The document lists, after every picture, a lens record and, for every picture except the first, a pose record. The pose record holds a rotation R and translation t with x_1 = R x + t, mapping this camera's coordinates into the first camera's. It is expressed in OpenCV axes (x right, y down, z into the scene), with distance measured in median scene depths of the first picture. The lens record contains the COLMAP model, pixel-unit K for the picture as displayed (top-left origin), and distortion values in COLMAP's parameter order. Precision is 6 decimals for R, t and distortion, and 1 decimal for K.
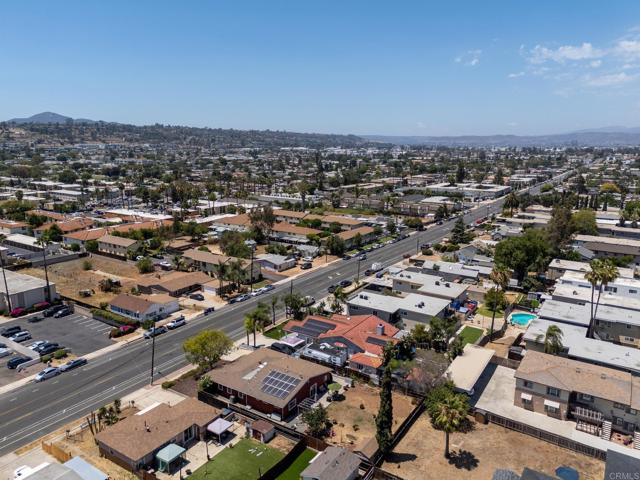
lens RADIAL K [[473.3, 0, 320.0], [0, 473.3, 240.0], [0, 0, 1]] dist [0.072619, -0.071590]
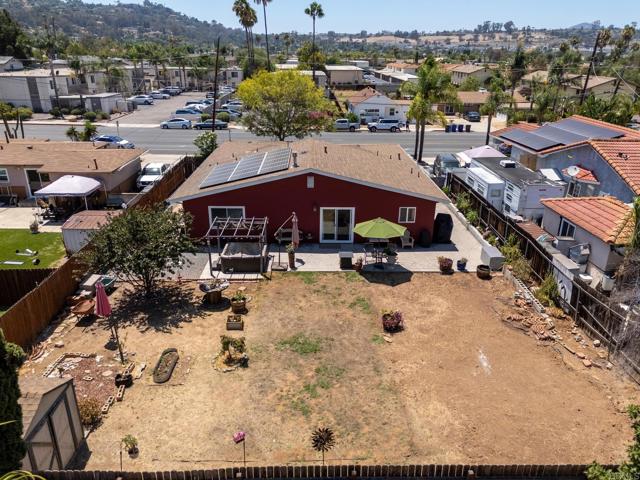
lens RADIAL K [[473.3, 0, 320.0], [0, 473.3, 240.0], [0, 0, 1]] dist [0.072619, -0.071590]
pose [[0.562248, 0.300520, -0.770432, 0.134158], [-0.176210, 0.953775, 0.243440, 0.146826], [0.807977, -0.001116, 0.589213, 0.472362]]
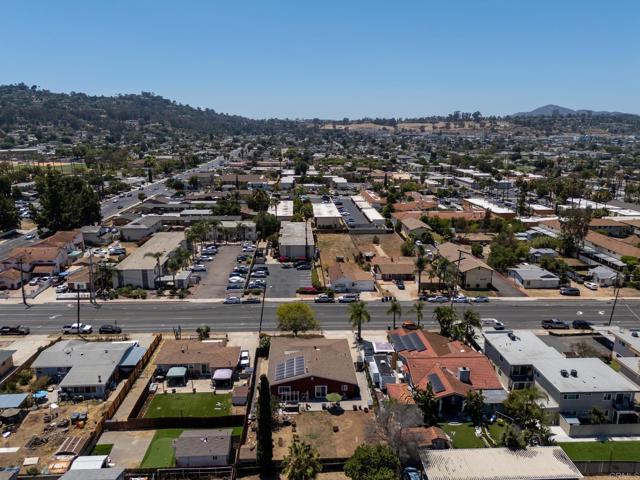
lens RADIAL K [[473.3, 0, 320.0], [0, 473.3, 240.0], [0, 0, 1]] dist [0.072619, -0.071590]
pose [[0.586276, 0.181051, -0.789621, 0.400551], [-0.168563, 0.980636, 0.099694, -0.044141], [0.792380, 0.074652, 0.605442, 0.235073]]
